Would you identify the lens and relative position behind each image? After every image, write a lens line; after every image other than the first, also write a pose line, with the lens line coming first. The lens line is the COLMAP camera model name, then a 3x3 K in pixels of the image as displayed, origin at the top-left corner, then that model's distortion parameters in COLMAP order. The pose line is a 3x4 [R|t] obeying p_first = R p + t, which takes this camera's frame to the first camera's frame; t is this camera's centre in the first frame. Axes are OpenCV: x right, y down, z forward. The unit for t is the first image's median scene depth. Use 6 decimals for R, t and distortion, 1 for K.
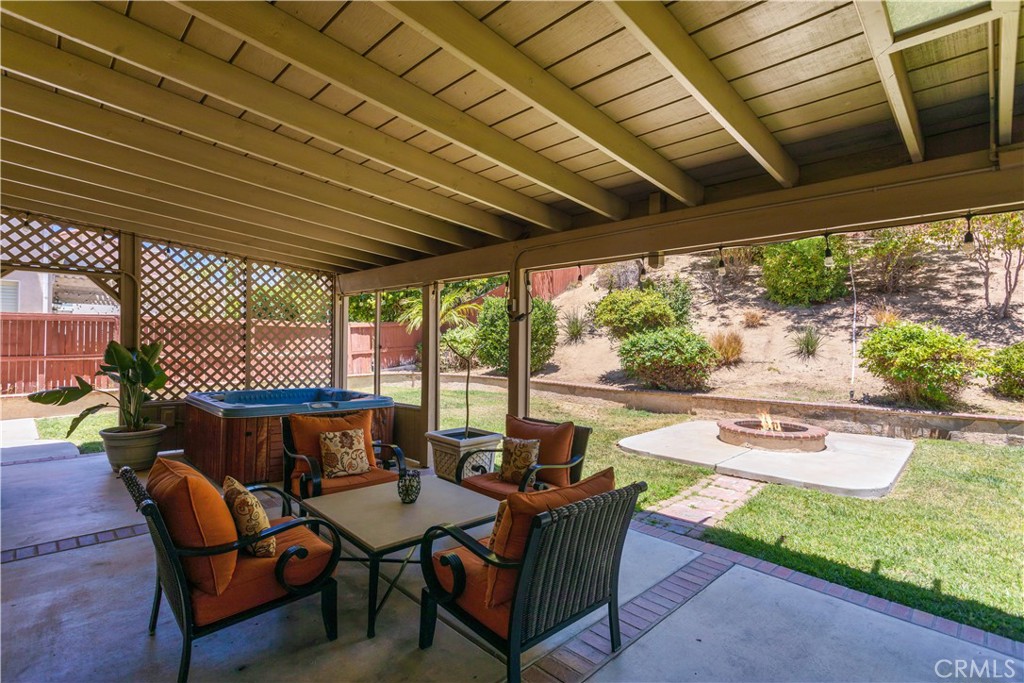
lens RADIAL K [[500.3, 0, 512.0], [0, 500.3, 341.5], [0, 0, 1]] dist [0.001642, 0.000660]
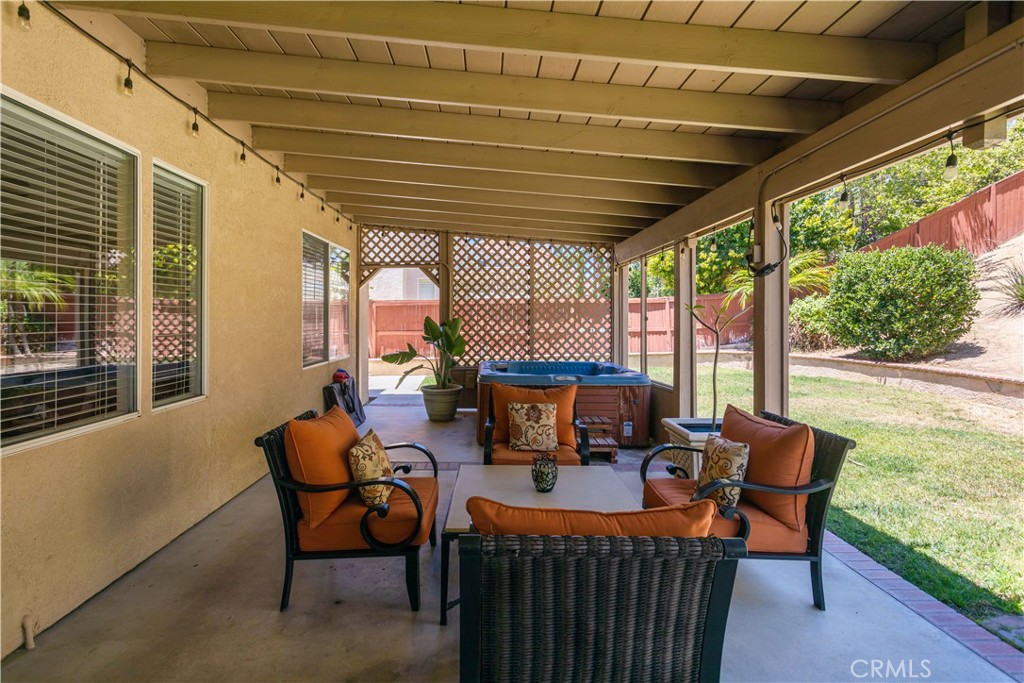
lens RADIAL K [[503.2, 0, 481.0], [0, 503.2, 316.1], [0, 0, 1]] dist [-0.014023, 0.012521]
pose [[0.709601, -0.021756, -0.704268, 0.186139], [0.014764, 0.999763, -0.016008, 0.018458], [0.704449, 0.000961, 0.709754, 0.174027]]
